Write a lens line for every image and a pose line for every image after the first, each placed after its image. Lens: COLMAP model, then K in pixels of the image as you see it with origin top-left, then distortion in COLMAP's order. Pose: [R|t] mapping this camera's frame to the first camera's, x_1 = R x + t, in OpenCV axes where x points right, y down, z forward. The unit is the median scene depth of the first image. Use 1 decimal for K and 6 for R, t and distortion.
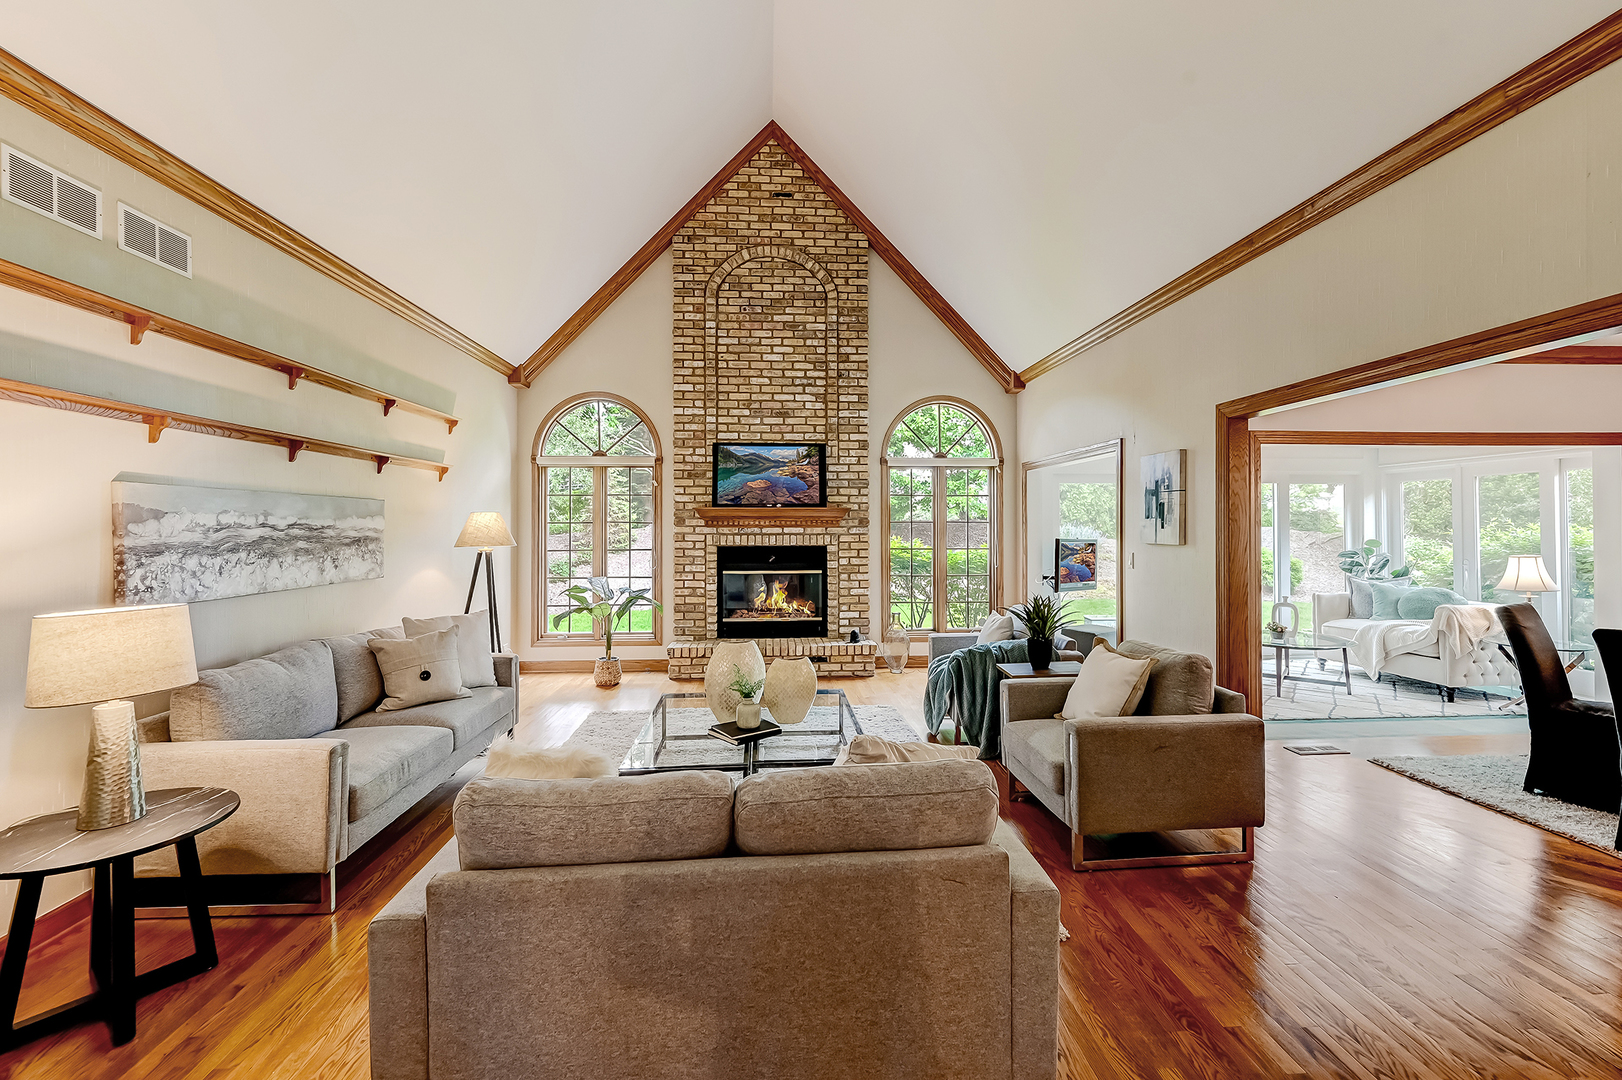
lens RADIAL K [[685.0, 0, 818.6], [0, 685.0, 515.5], [0, 0, 1]] dist [0.002568, -0.000378]
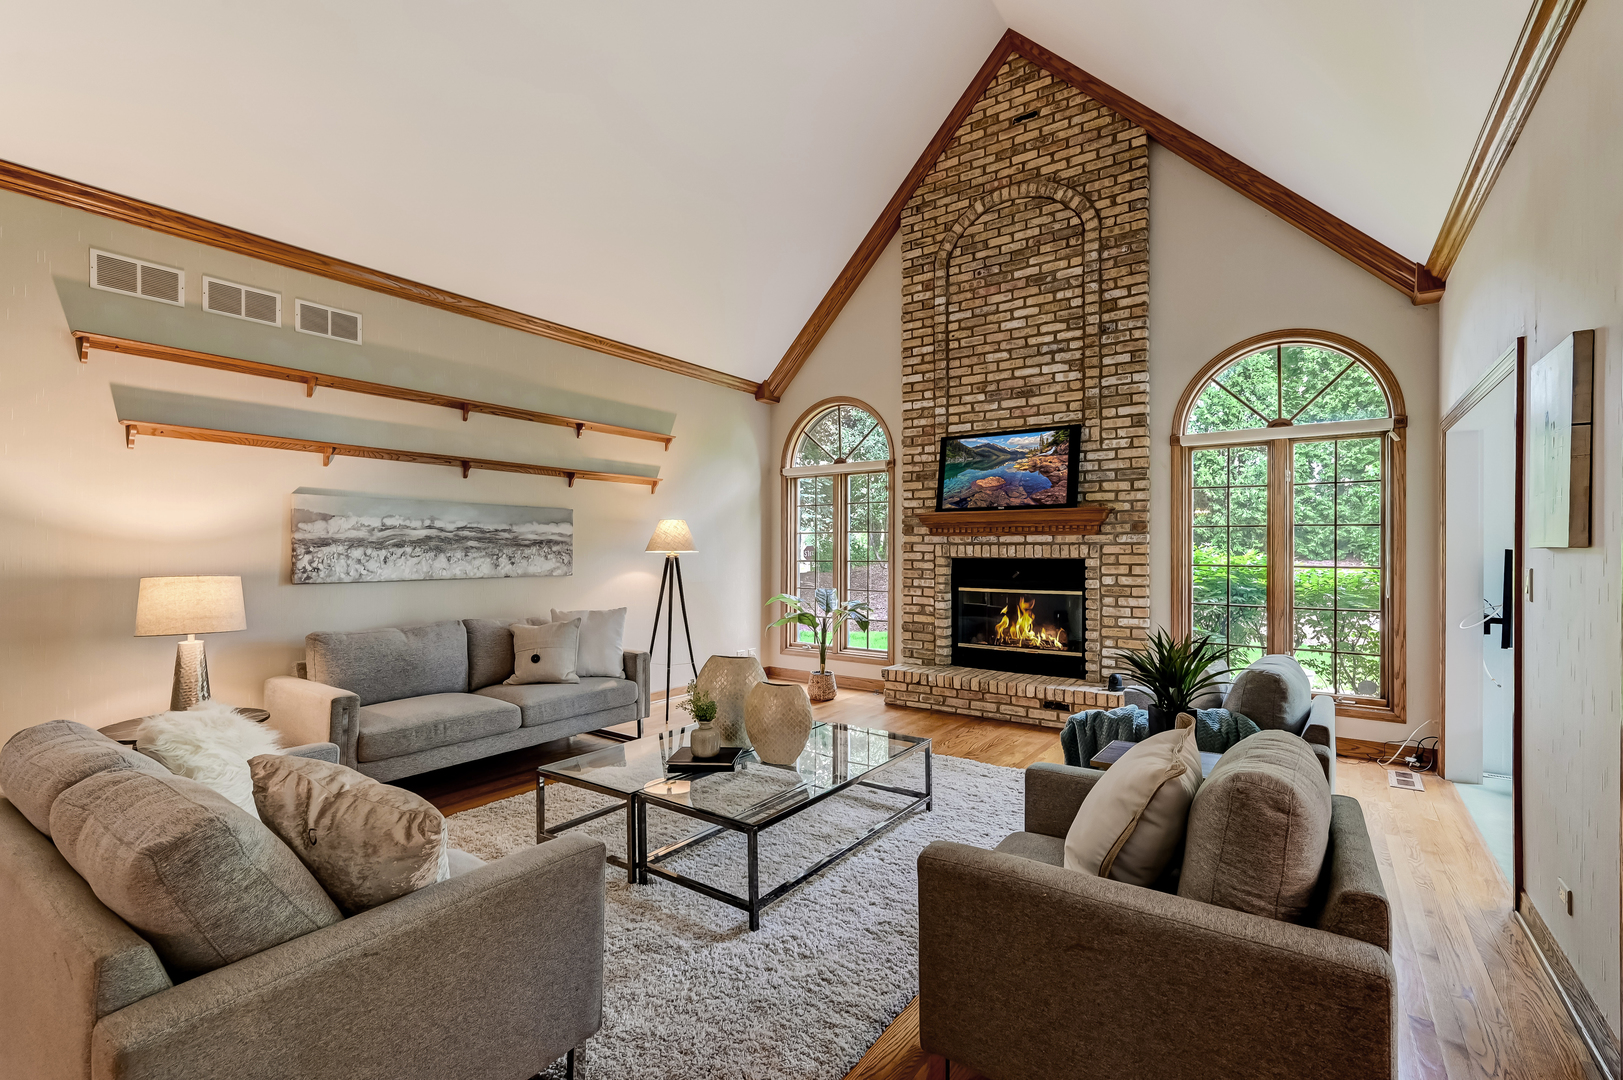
lens RADIAL K [[702.3, 0, 806.3], [0, 702.3, 546.1], [0, 0, 1]] dist [-0.000689, 0.001292]
pose [[0.765773, -0.001764, -0.643109, 0.283753], [0.008327, 0.999940, 0.007172, 0.022291], [0.643058, -0.010847, 0.765741, 0.213494]]
